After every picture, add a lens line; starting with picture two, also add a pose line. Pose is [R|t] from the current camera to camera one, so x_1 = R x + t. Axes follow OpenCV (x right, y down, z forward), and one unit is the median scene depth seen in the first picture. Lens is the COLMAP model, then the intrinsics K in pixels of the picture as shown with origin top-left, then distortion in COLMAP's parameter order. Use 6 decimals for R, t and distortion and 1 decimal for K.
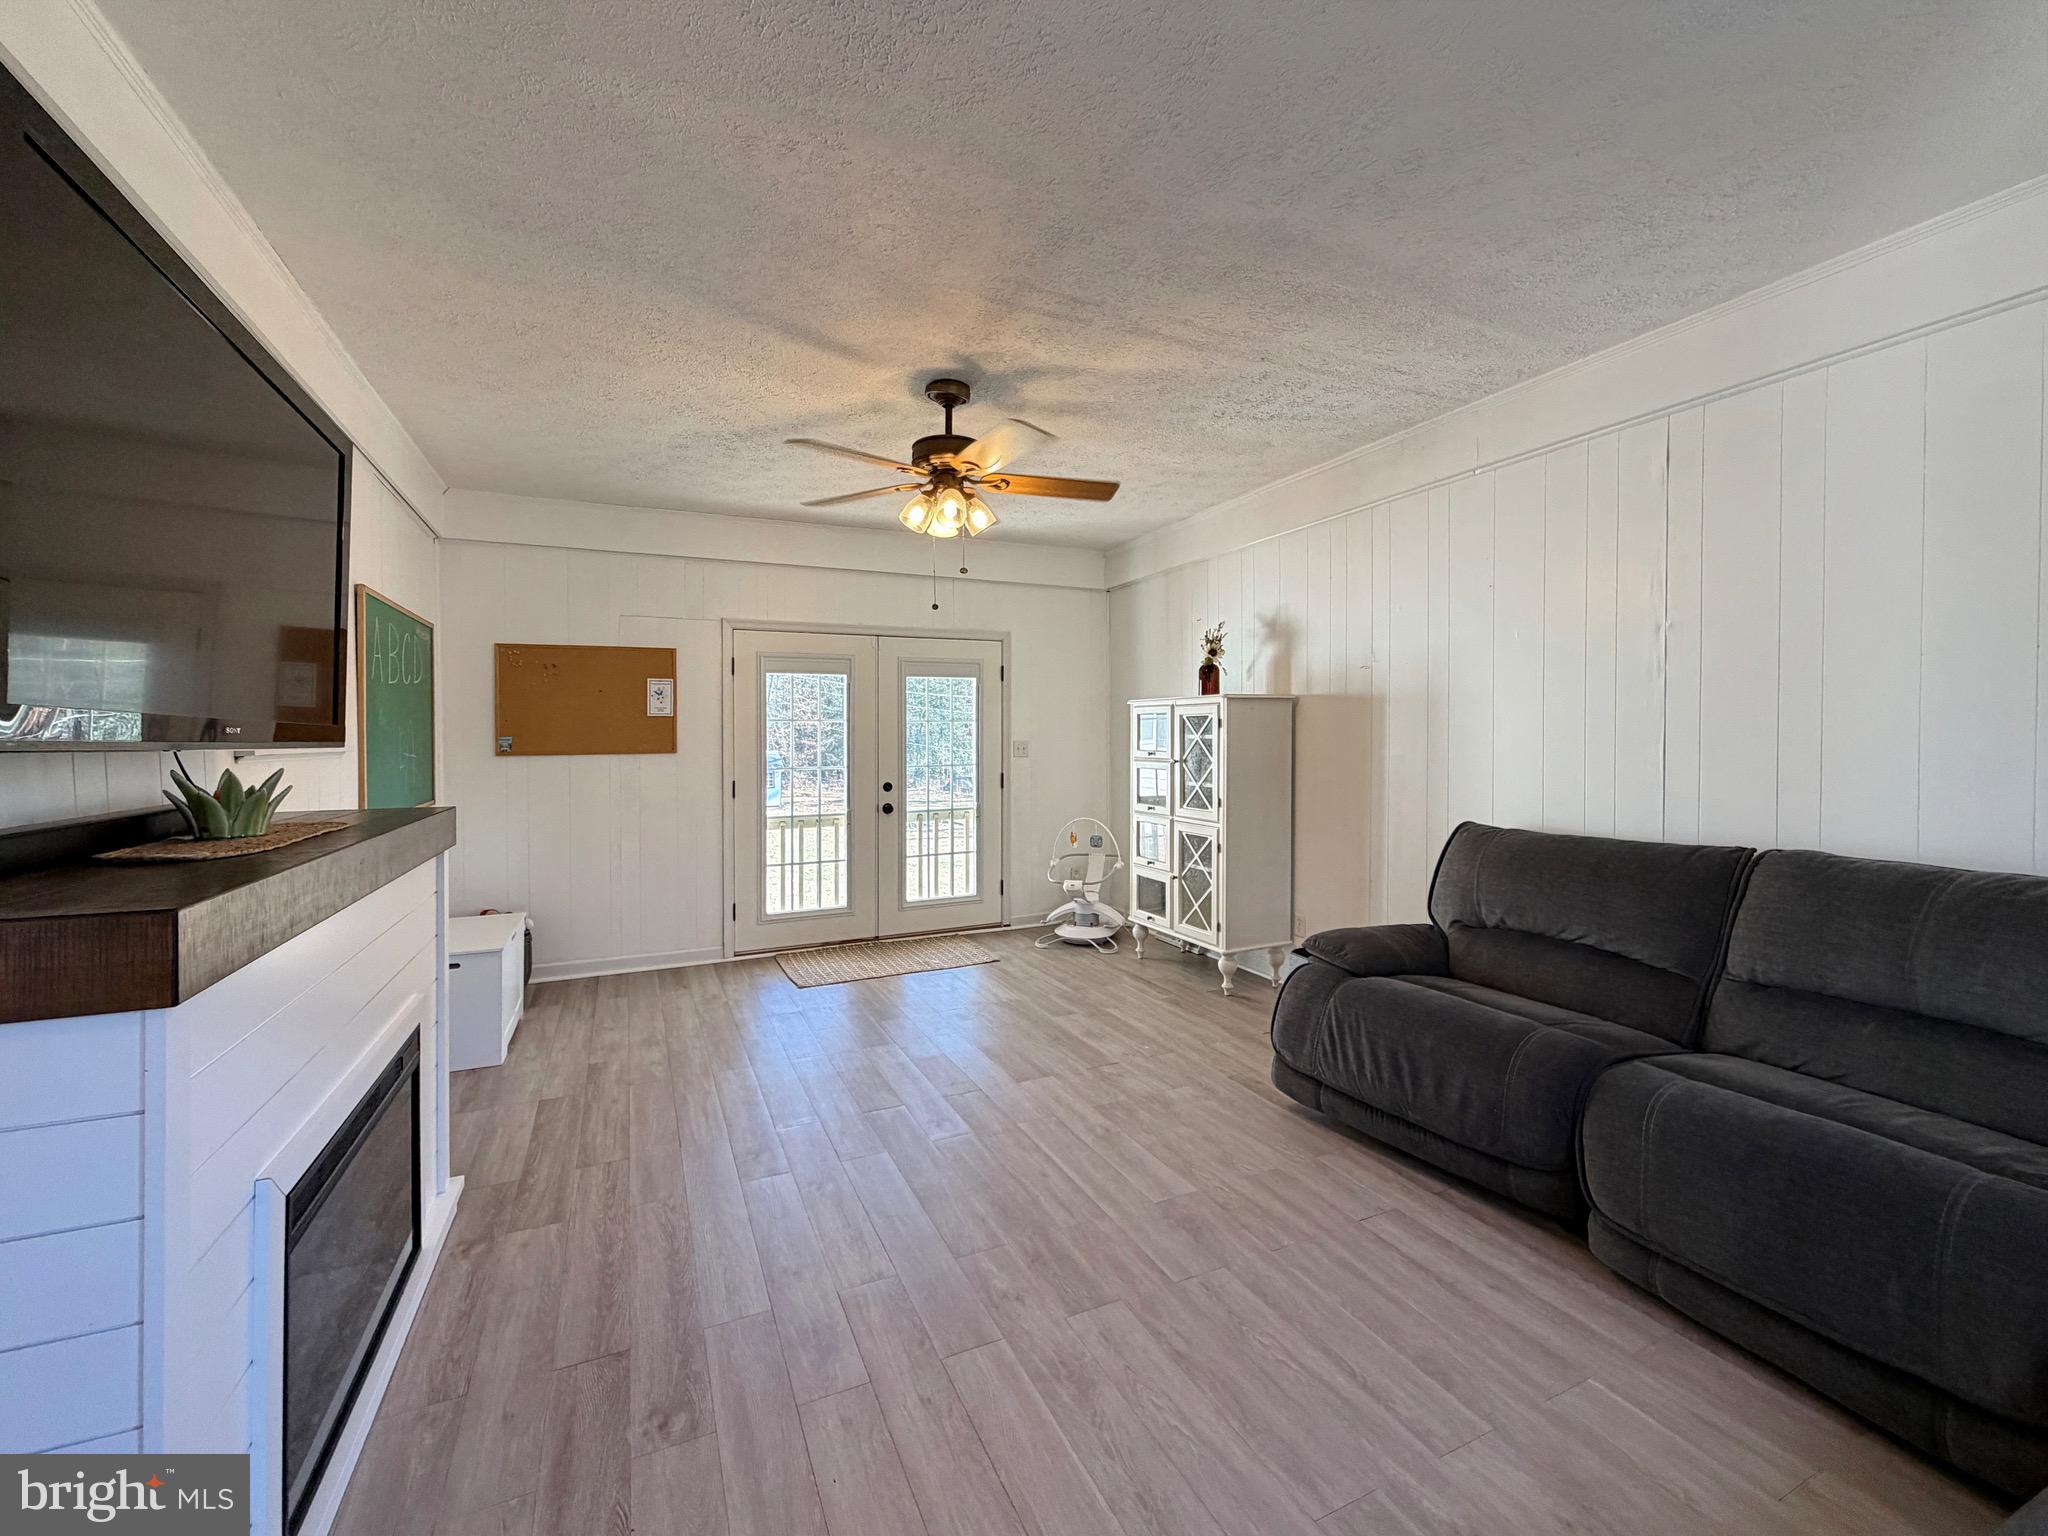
lens RADIAL K [[840.4, 0, 1013.9], [0, 840.4, 750.6], [0, 0, 1]] dist [0.009344, -0.001607]
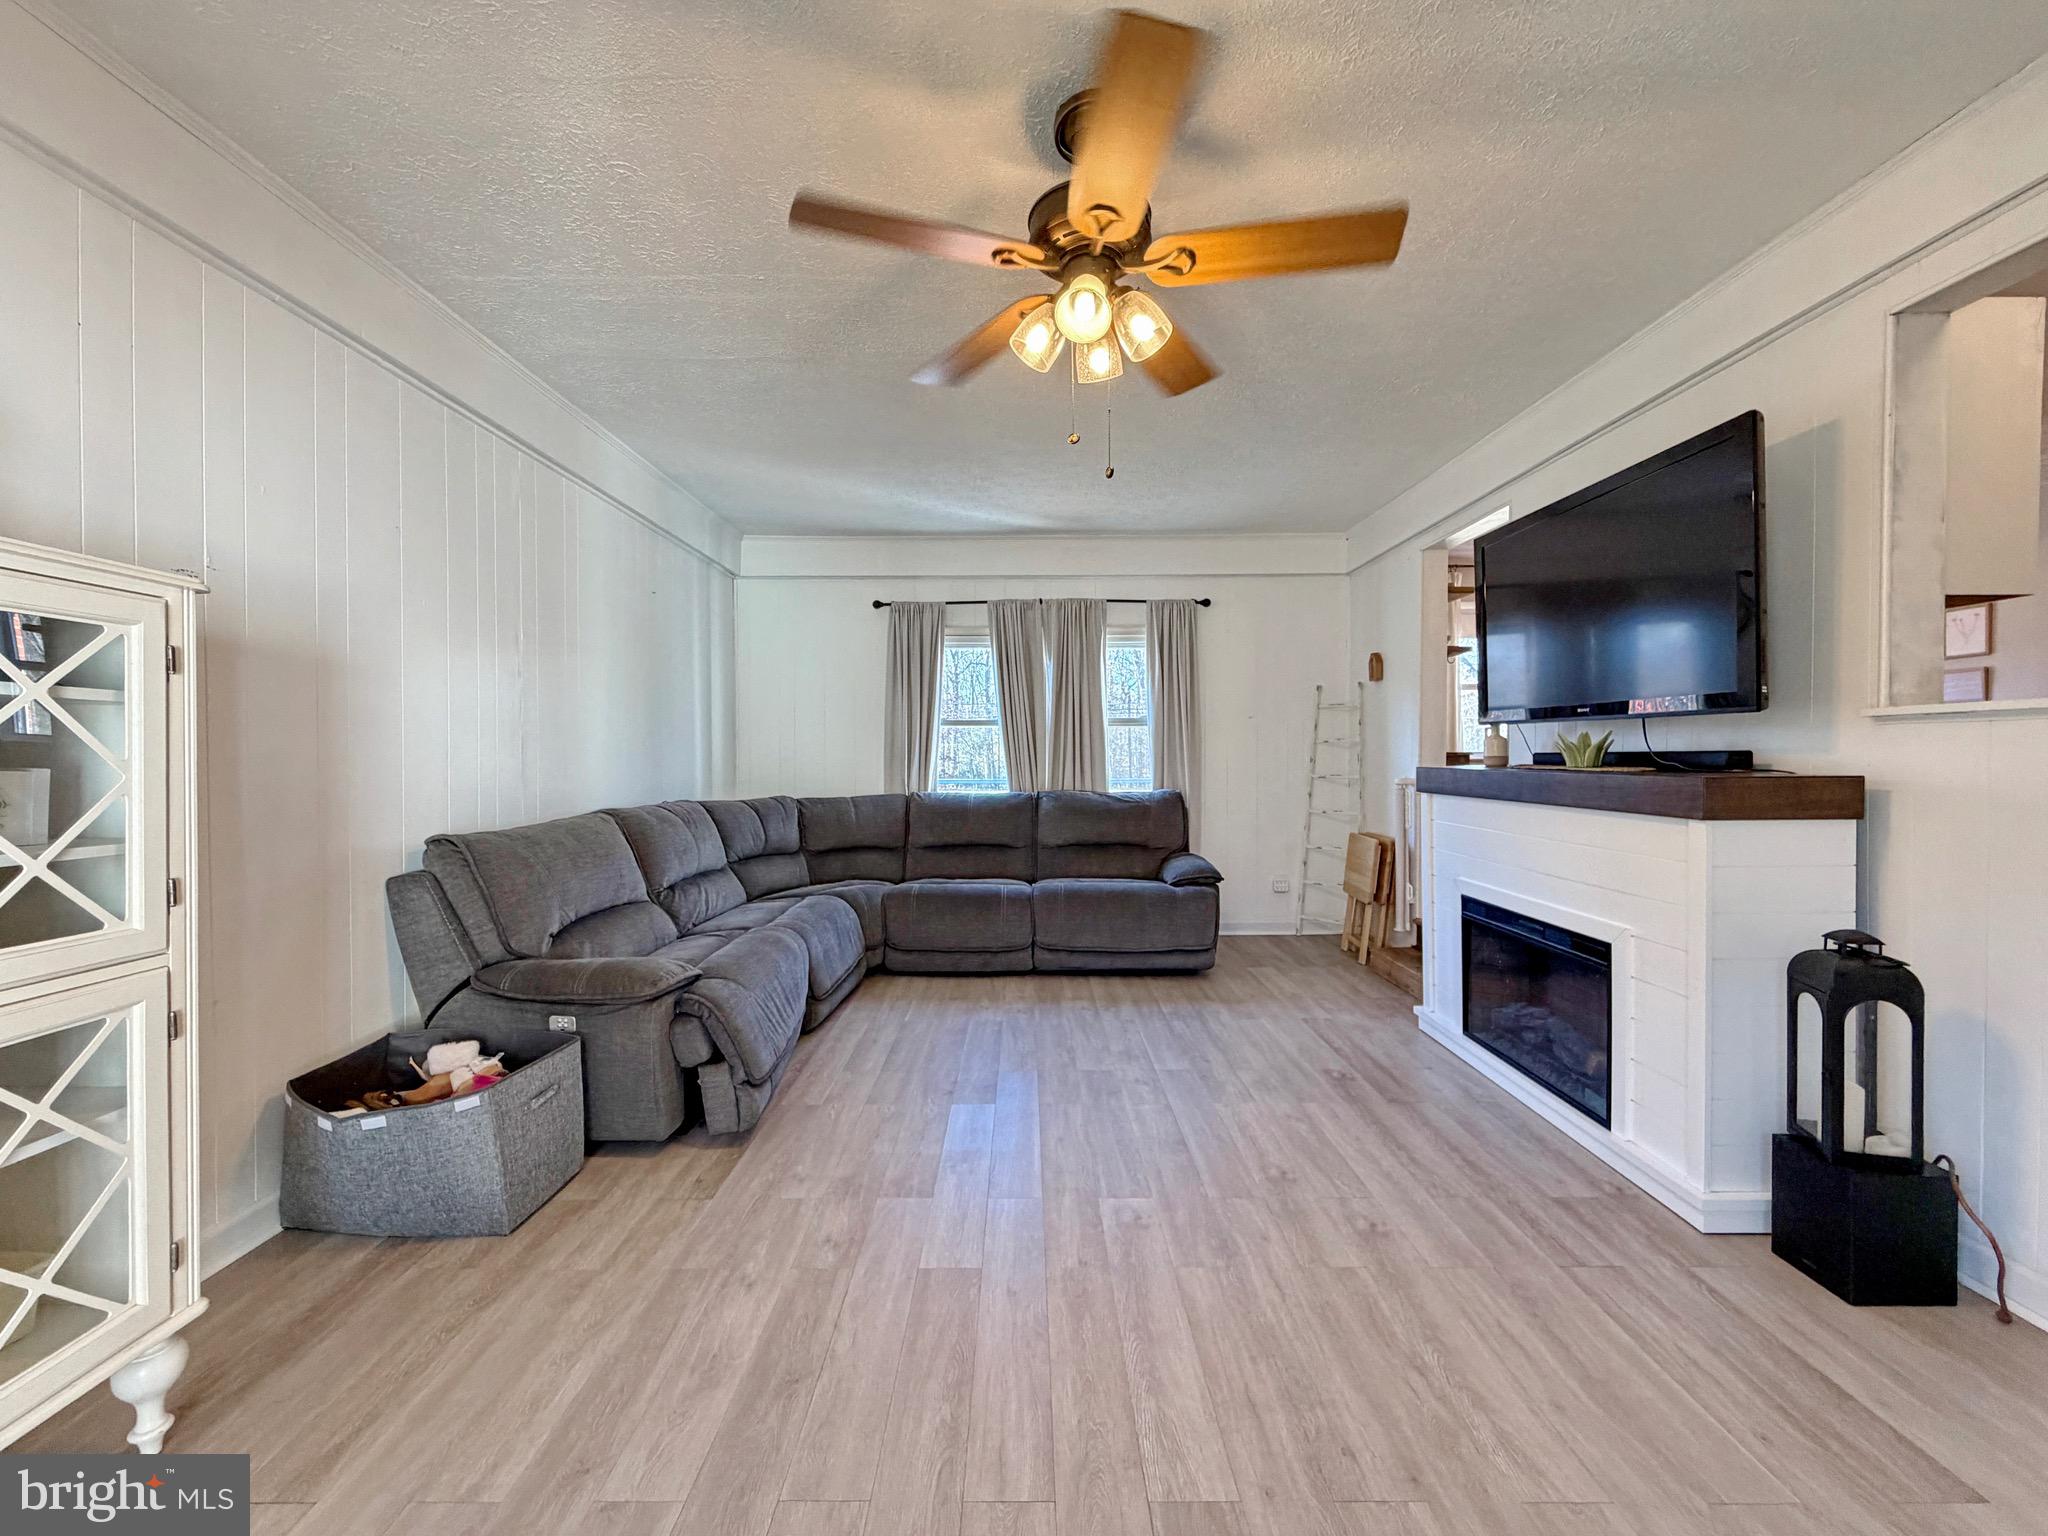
lens RADIAL K [[840.4, 0, 1016.6], [0, 840.4, 758.5], [0, 0, 1]] dist [0.009344, -0.001607]
pose [[-0.905009, 0.010300, 0.425268, -0.394382], [0.020034, 0.999630, 0.018422, 0.015369], [-0.424921, 0.025192, -0.904880, 2.130157]]
